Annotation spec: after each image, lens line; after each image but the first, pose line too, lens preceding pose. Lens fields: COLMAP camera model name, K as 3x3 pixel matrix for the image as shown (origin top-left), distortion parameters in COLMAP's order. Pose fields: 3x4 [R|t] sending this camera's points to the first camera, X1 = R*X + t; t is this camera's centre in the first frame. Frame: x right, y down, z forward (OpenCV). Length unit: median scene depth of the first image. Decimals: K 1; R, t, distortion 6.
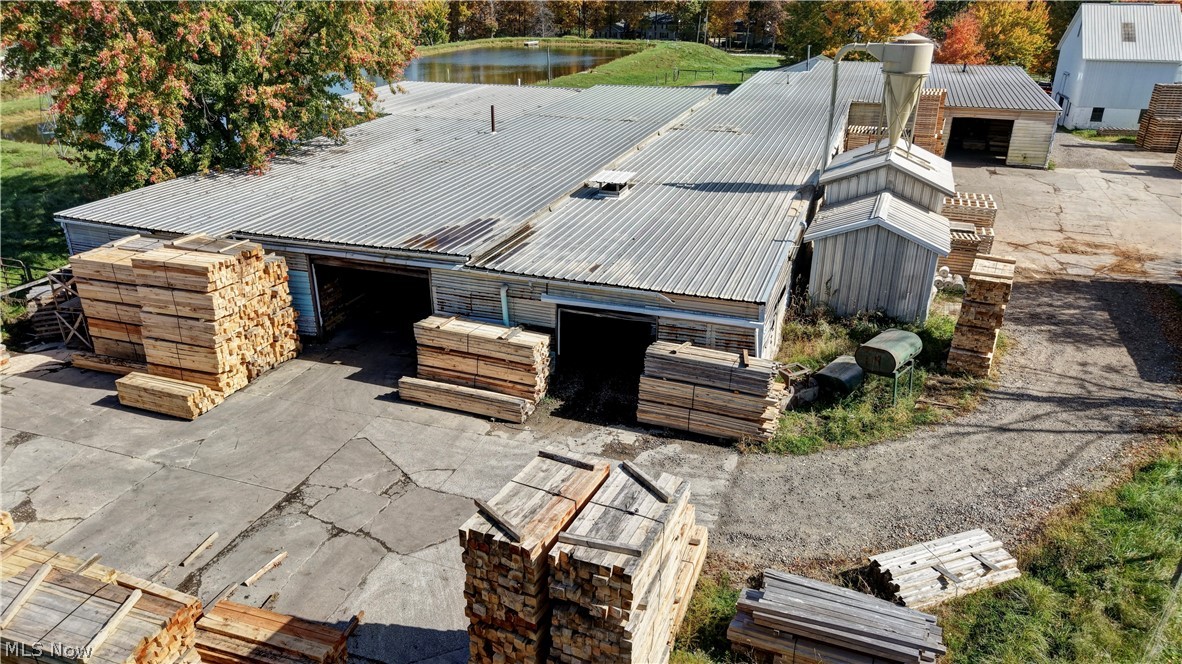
lens RADIAL K [[762.9, 0, 593.5], [0, 762.9, 342.7], [0, 0, 1]] dist [-0.001950, -0.006122]
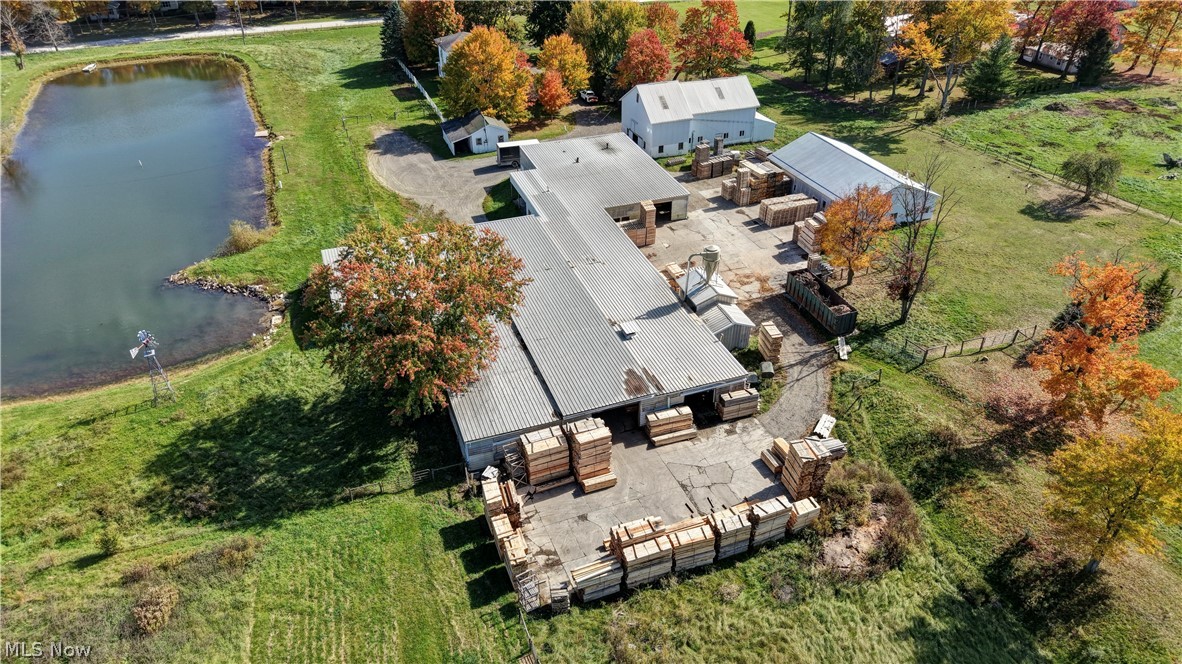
lens RADIAL K [[762.9, 0, 593.5], [0, 762.9, 342.7], [0, 0, 1]] dist [-0.001950, -0.006122]
pose [[0.756868, -0.362422, 0.543876, -1.844230], [0.273377, 0.931425, 0.240235, -1.044055], [-0.593646, -0.033143, 0.804044, -1.153047]]
